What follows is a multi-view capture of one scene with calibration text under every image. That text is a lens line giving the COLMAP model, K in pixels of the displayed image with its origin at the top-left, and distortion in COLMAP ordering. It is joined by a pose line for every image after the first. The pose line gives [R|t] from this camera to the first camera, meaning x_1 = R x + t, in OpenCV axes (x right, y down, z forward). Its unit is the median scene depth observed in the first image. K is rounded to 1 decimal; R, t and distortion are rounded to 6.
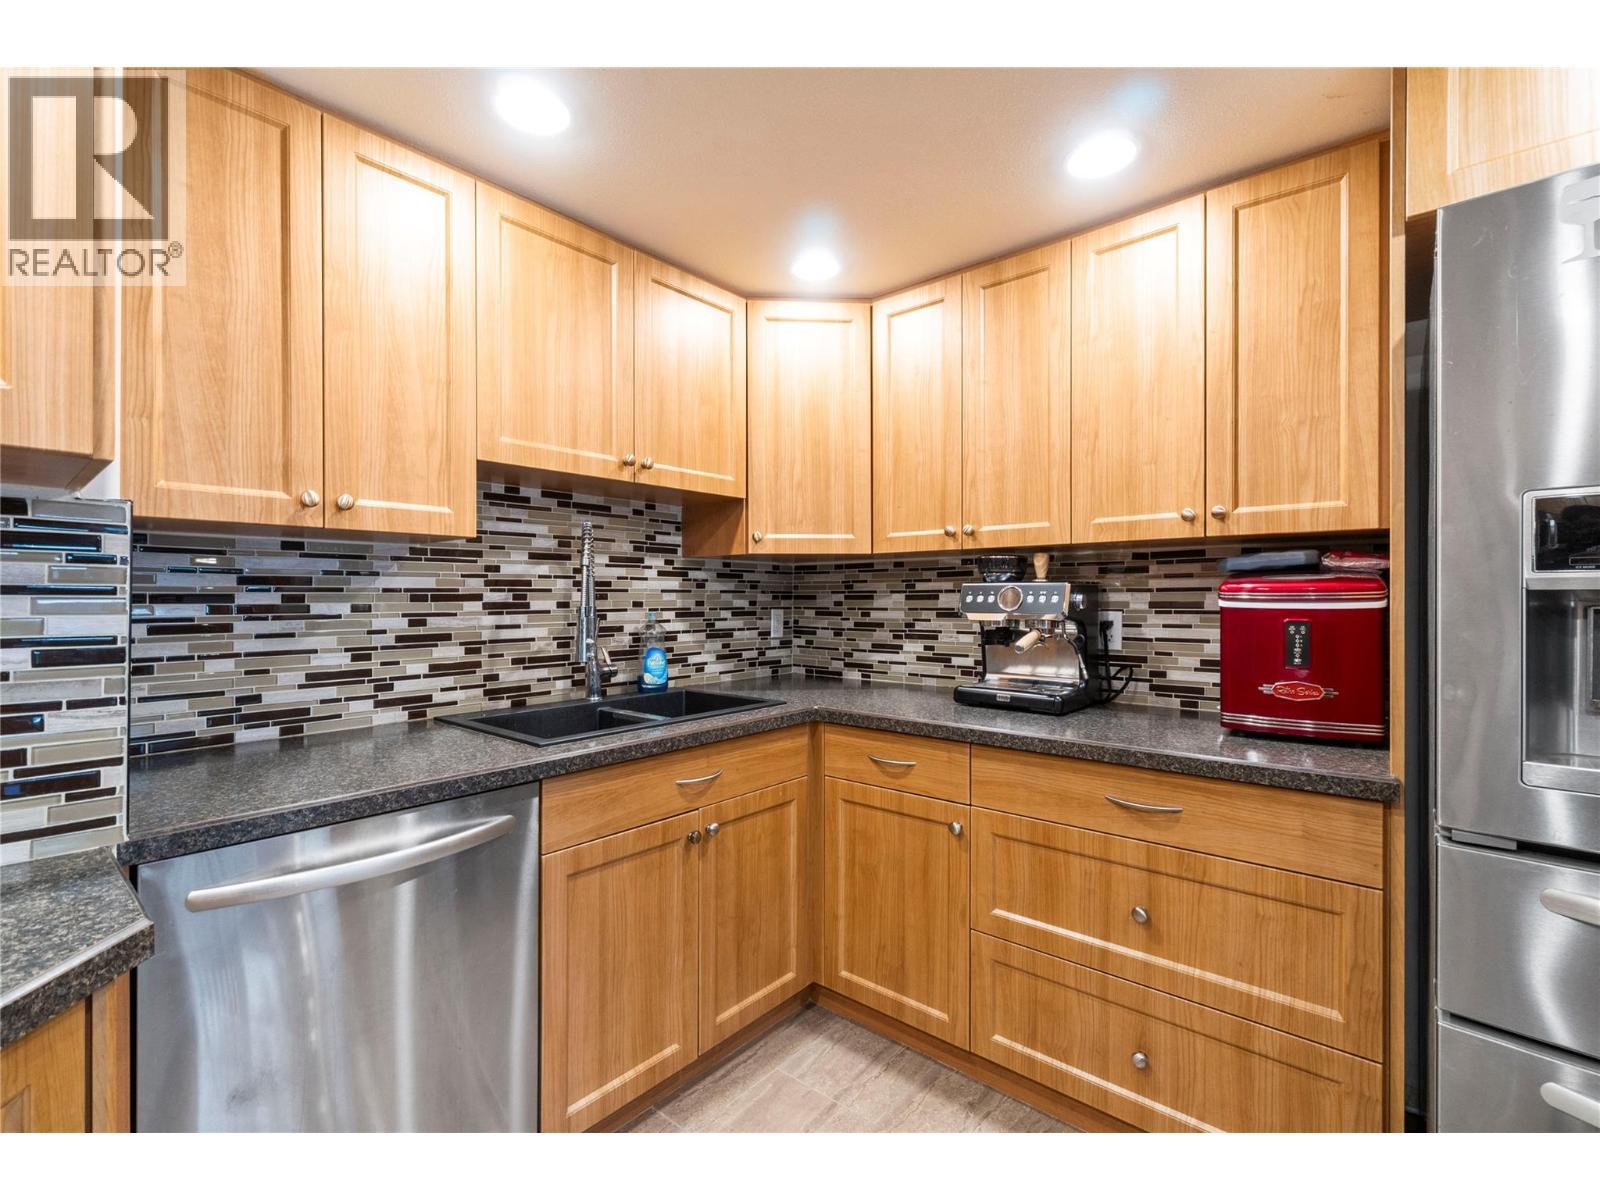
lens RADIAL K [[717.2, 0, 811.0], [0, 717.2, 598.1], [0, 0, 1]] dist [-0.001220, -0.000341]
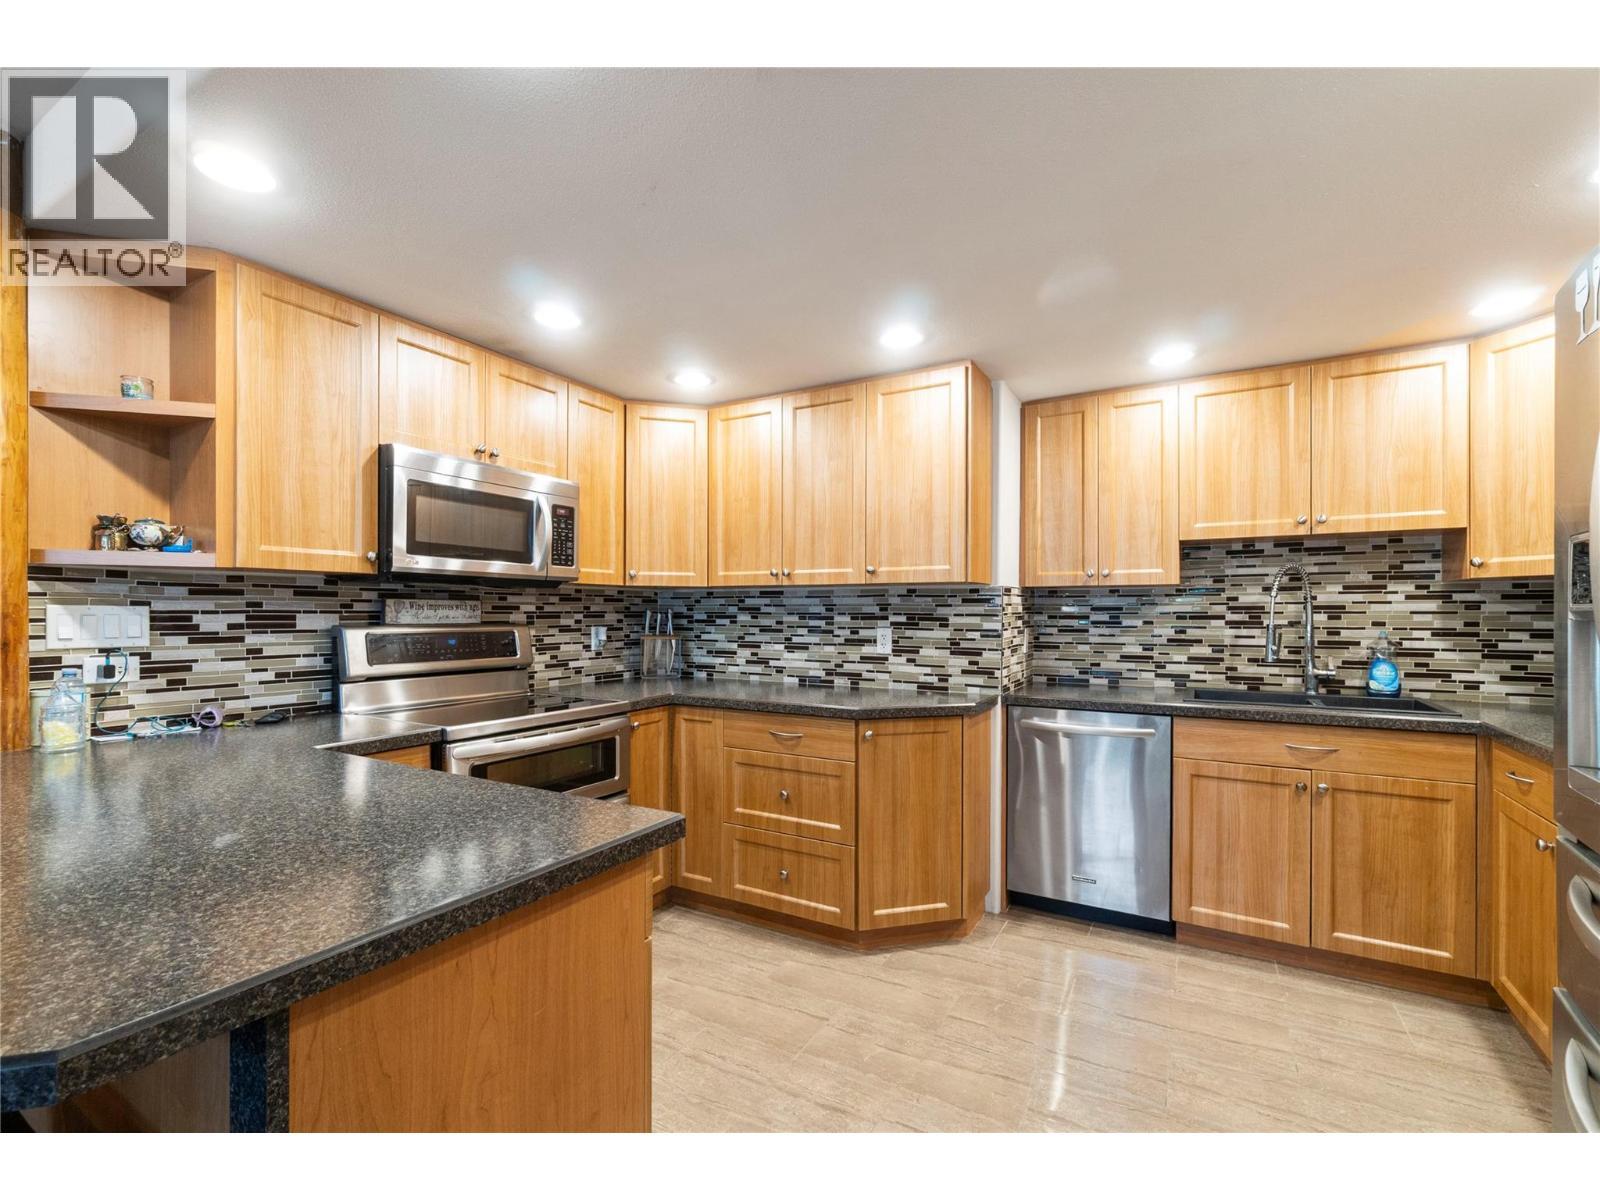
lens RADIAL K [[717.2, 0, 811.0], [0, 717.2, 598.1], [0, 0, 1]] dist [-0.001220, -0.000341]
pose [[0.208476, -0.017878, -0.977864, 0.882641], [-0.003112, 0.999816, -0.018943, -0.010511], [0.978023, 0.006992, 0.208382, -0.217343]]
